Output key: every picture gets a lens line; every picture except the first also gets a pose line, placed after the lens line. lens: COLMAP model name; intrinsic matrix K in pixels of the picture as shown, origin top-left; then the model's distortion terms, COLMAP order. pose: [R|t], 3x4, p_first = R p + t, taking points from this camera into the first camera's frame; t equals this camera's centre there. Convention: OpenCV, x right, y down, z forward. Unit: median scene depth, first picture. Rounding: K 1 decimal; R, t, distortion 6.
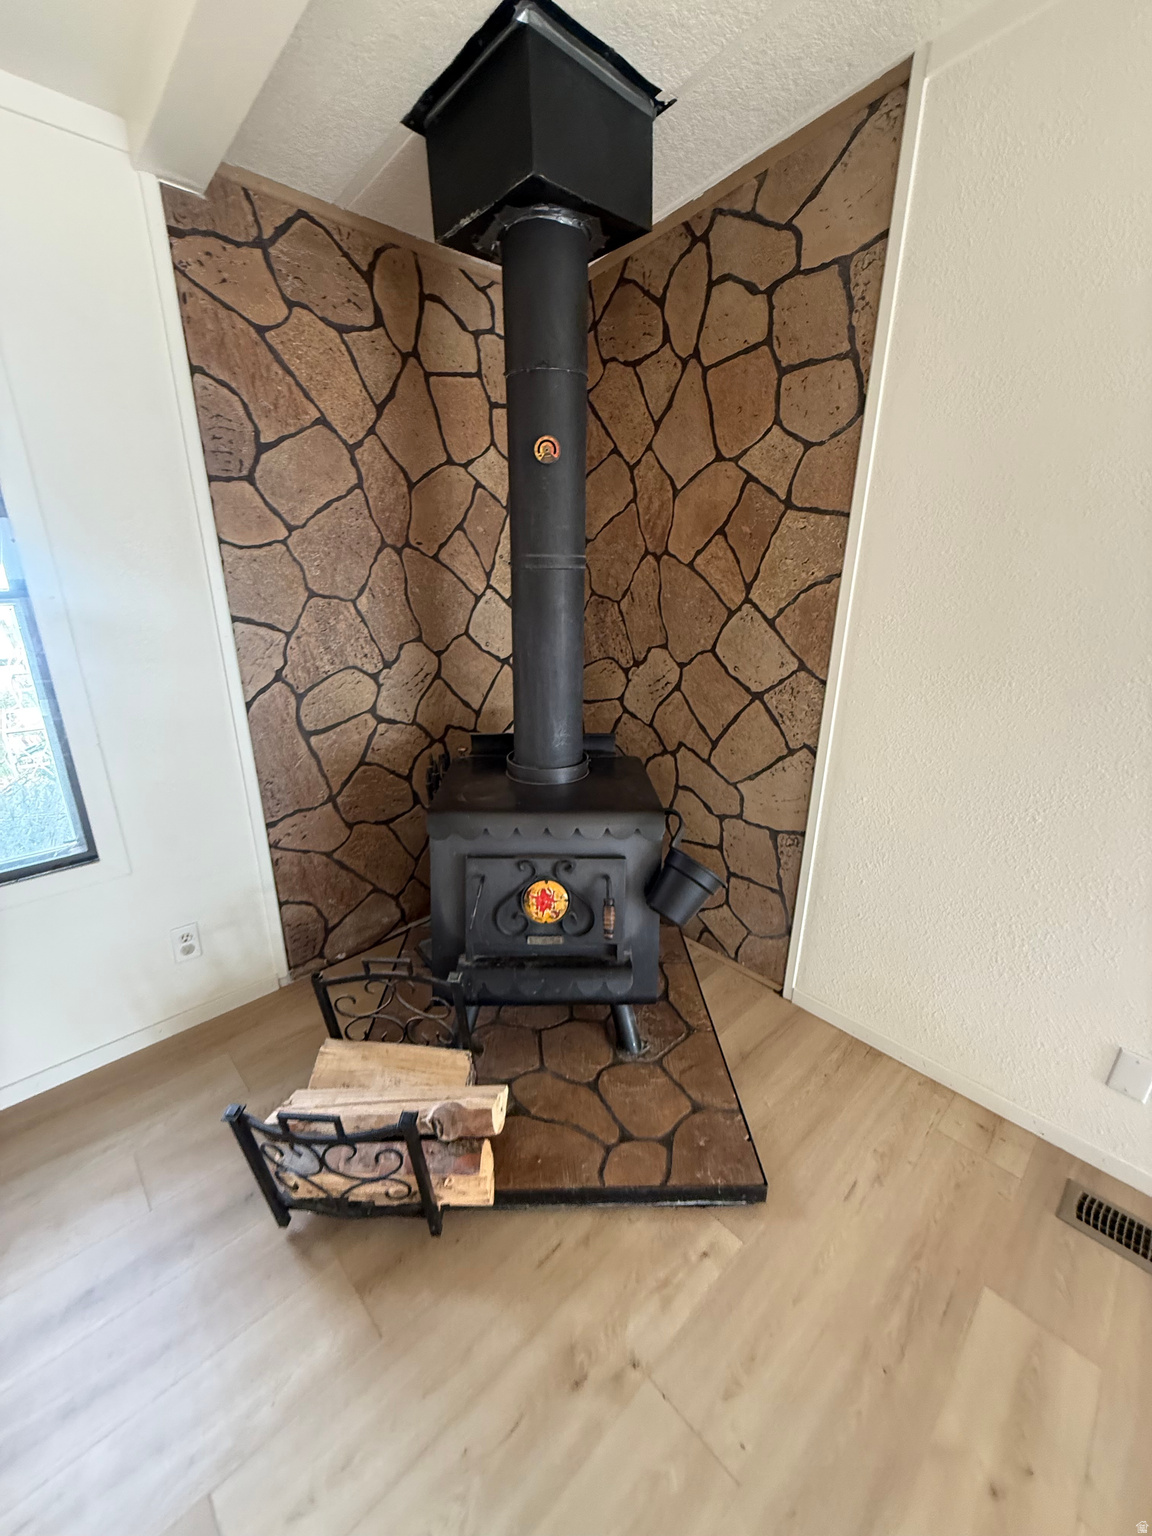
lens RADIAL K [[610.1, 0, 577.9], [0, 610.1, 765.9], [0, 0, 1]] dist [-0.000822, 0.001217]
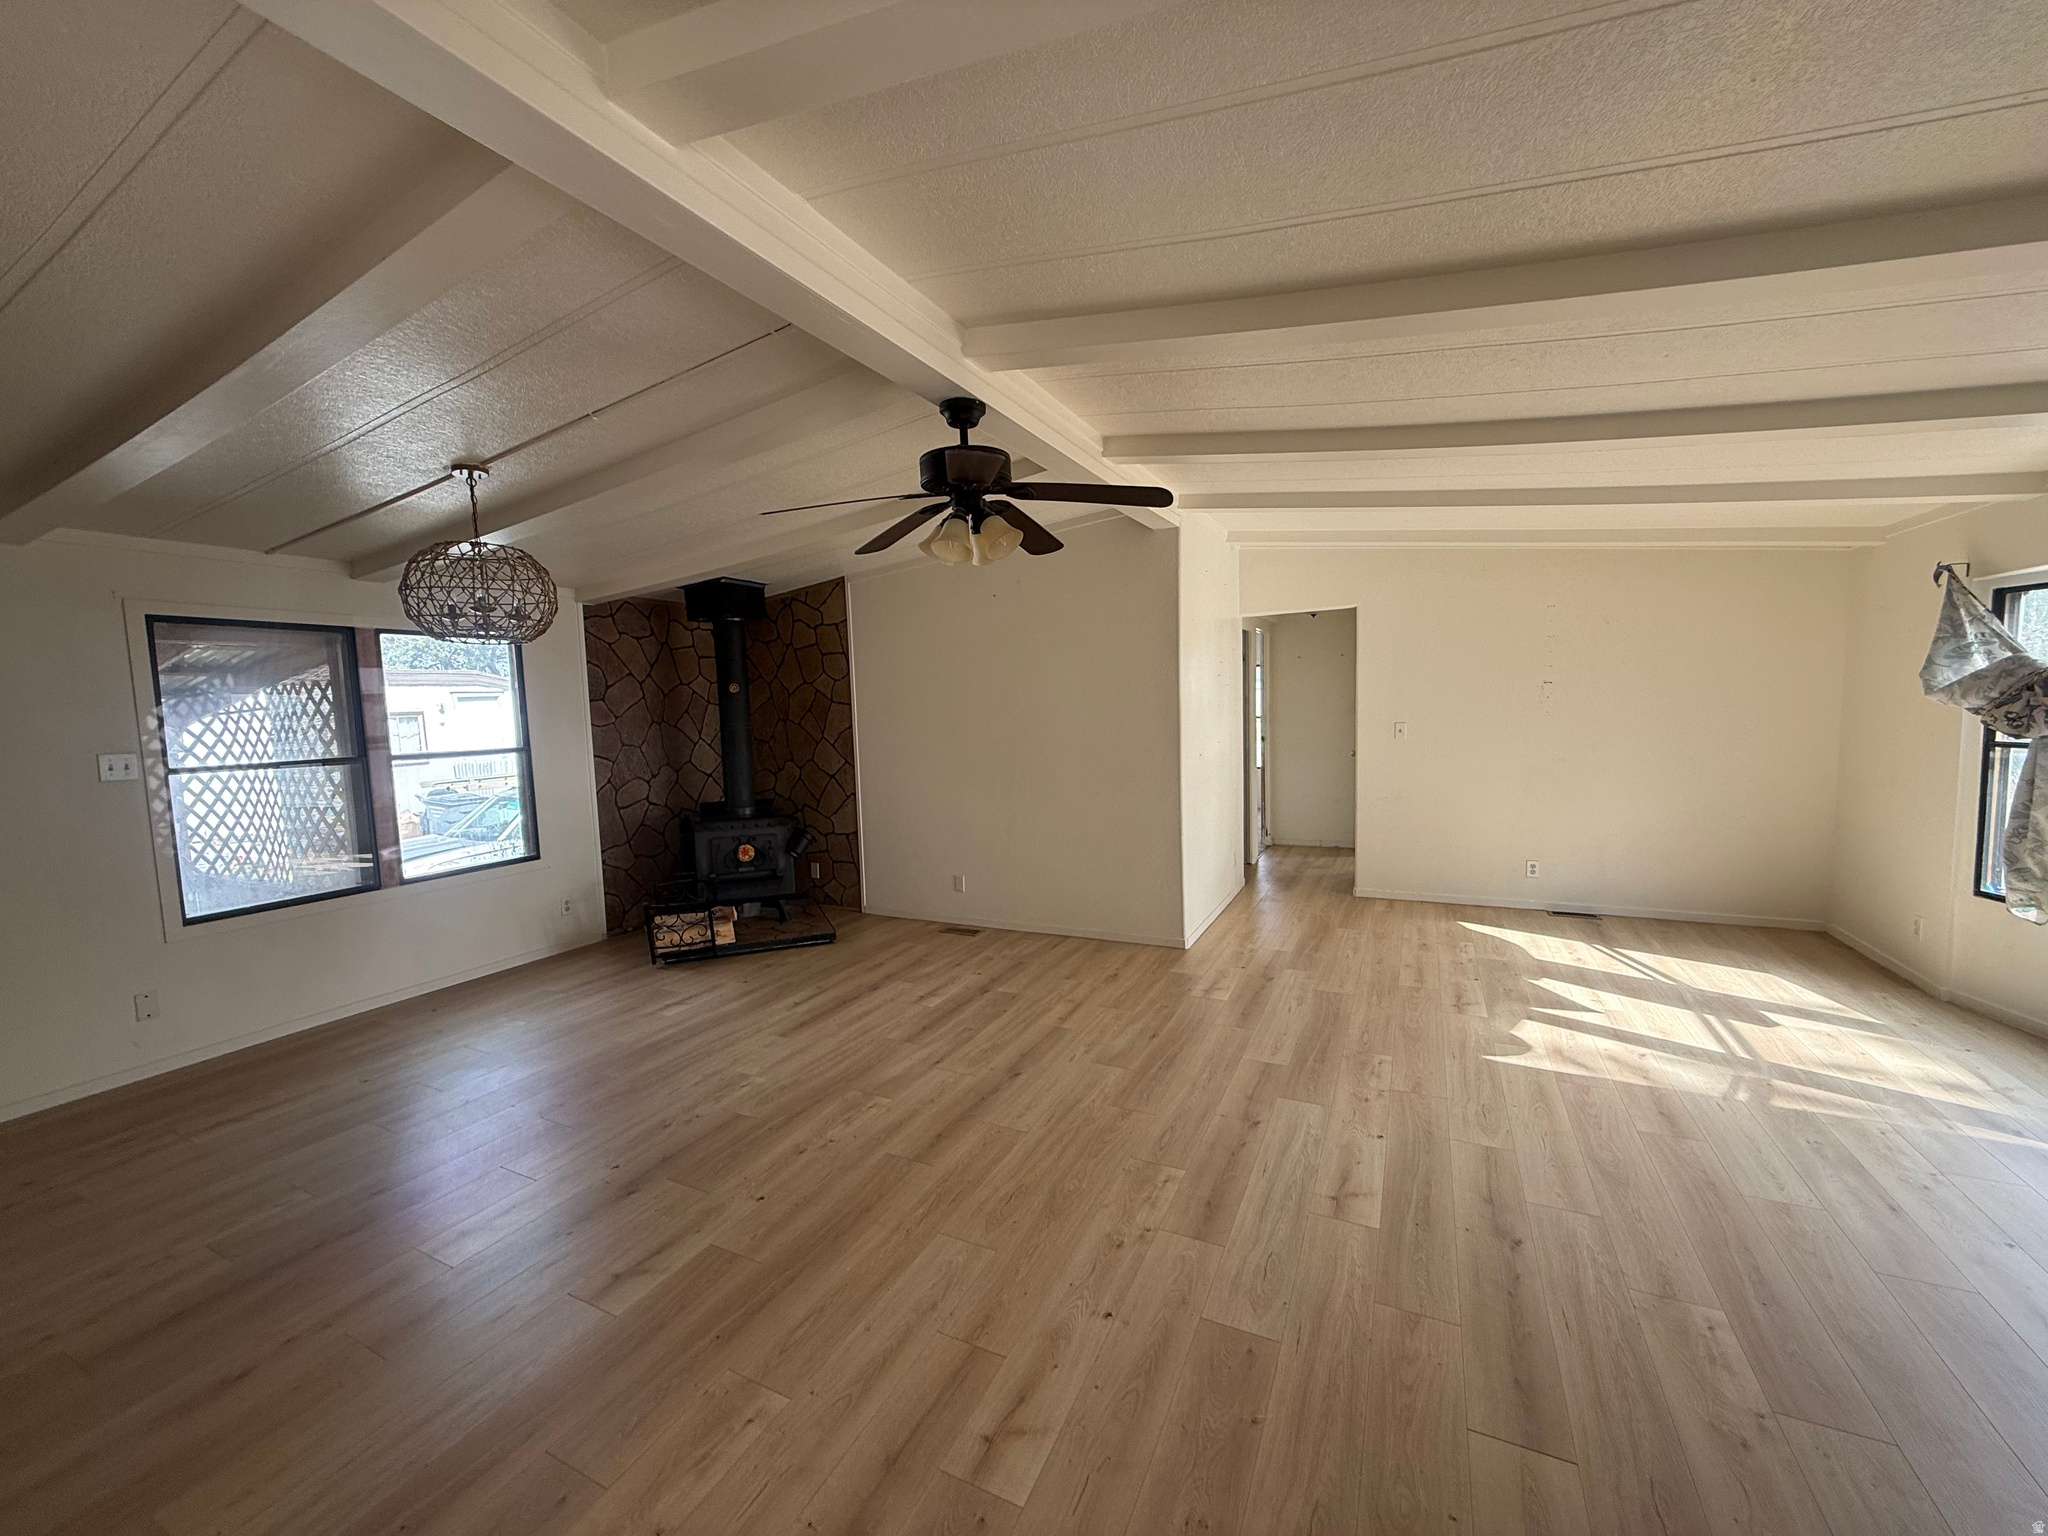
lens RADIAL K [[813.5, 0, 1024.0], [0, 813.5, 778.8], [0, 0, 1]] dist [-0.000822, 0.001217]
pose [[0.938308, -0.067872, 0.339074, -0.079228], [0.144784, 0.967573, -0.206978, 0.679268], [-0.314031, 0.243302, 0.917708, -2.200140]]
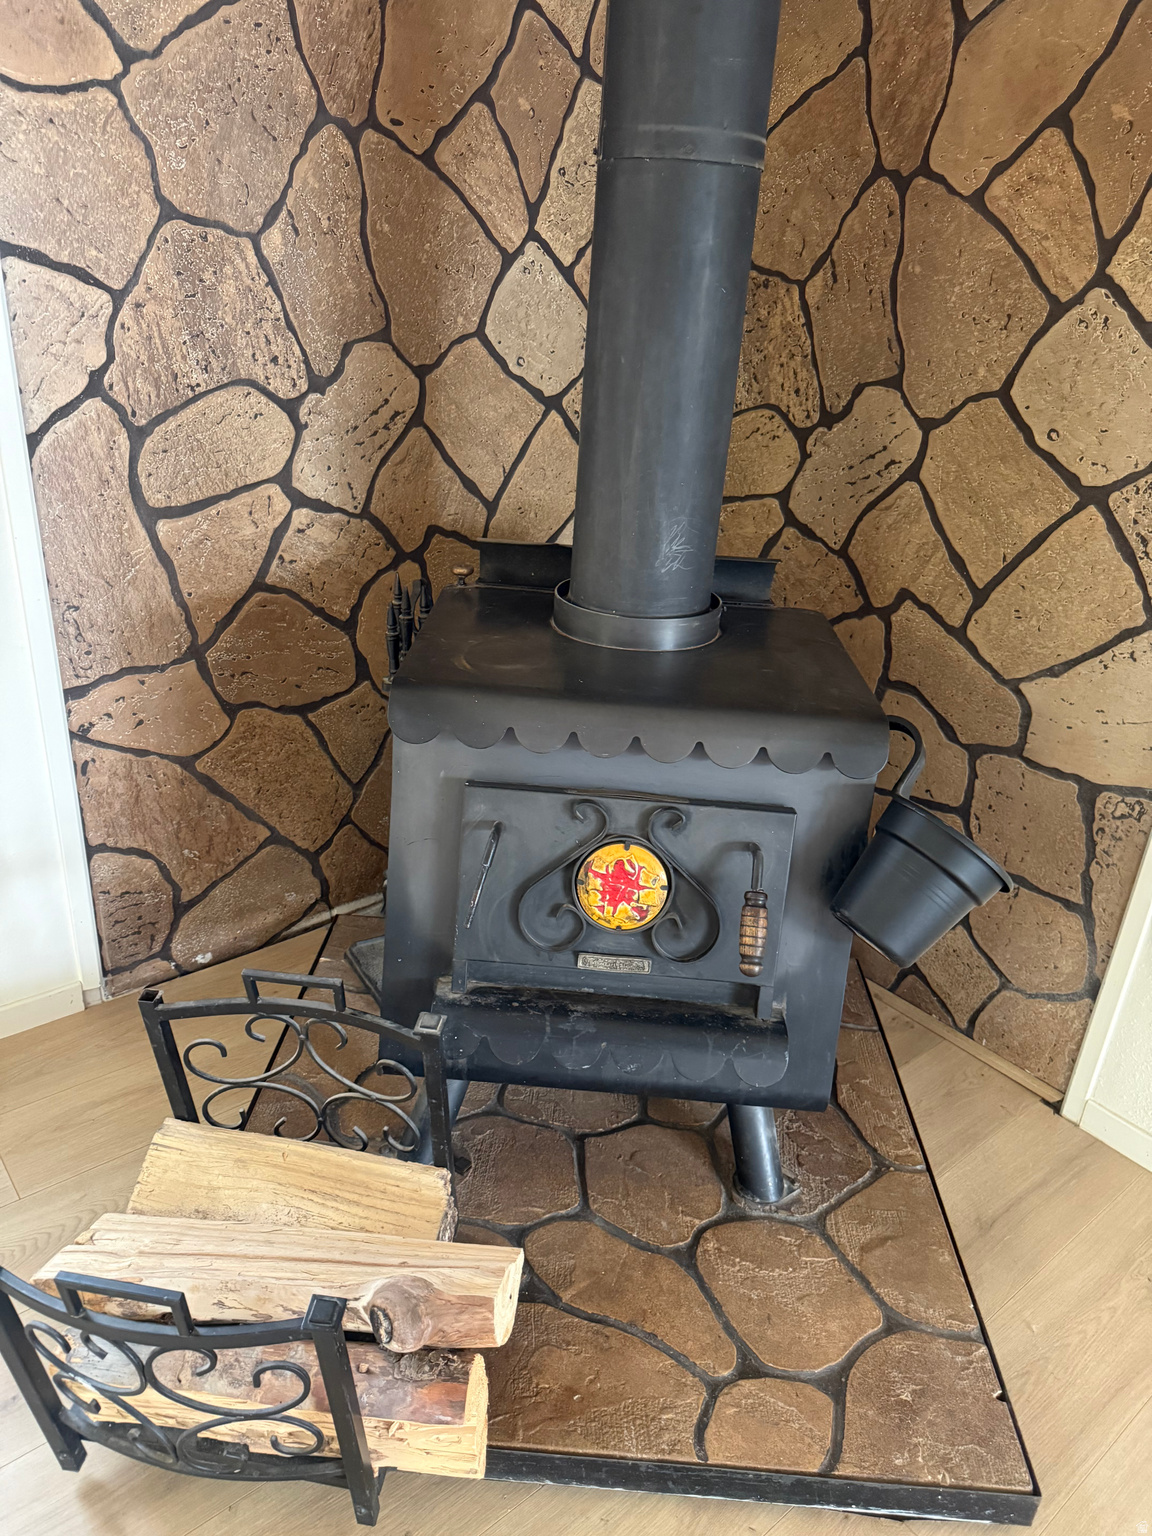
lens RADIAL K [[1094.5, 0, 577.5], [0, 1094.5, 768.3], [0, 0, 1]] dist [0.037228, -0.038200]
pose [[0.995822, 0.078257, -0.047066, -0.046135], [-0.072893, 0.991635, 0.106521, 0.032810], [0.055009, -0.102645, 0.993196, 0.122579]]
